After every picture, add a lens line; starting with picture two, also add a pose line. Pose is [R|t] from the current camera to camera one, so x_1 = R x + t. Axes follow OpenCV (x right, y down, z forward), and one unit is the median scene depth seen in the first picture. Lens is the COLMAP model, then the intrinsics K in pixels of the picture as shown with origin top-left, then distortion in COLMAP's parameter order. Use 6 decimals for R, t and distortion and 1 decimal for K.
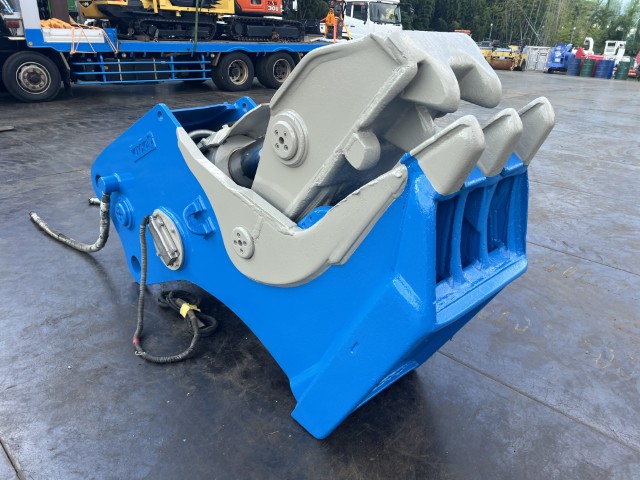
lens RADIAL K [[480.7, 0, 319.9], [0, 480.7, 234.1], [0, 0, 1]] dist [0.076168, -0.075129]
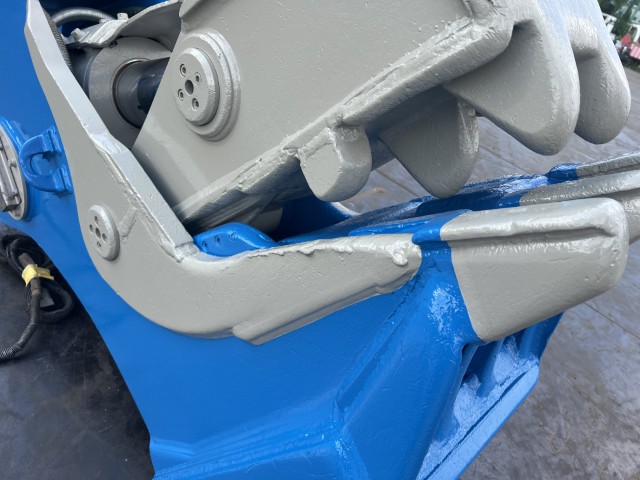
lens RADIAL K [[484.5, 0, 321.9], [0, 484.5, 238.9], [0, 0, 1]] dist [0.067527, -0.079421]
pose [[0.967841, 0.203477, 0.147924, 0.009720], [-0.228043, 0.957904, 0.174404, -0.113808], [-0.106210, -0.202528, 0.973500, 0.307291]]
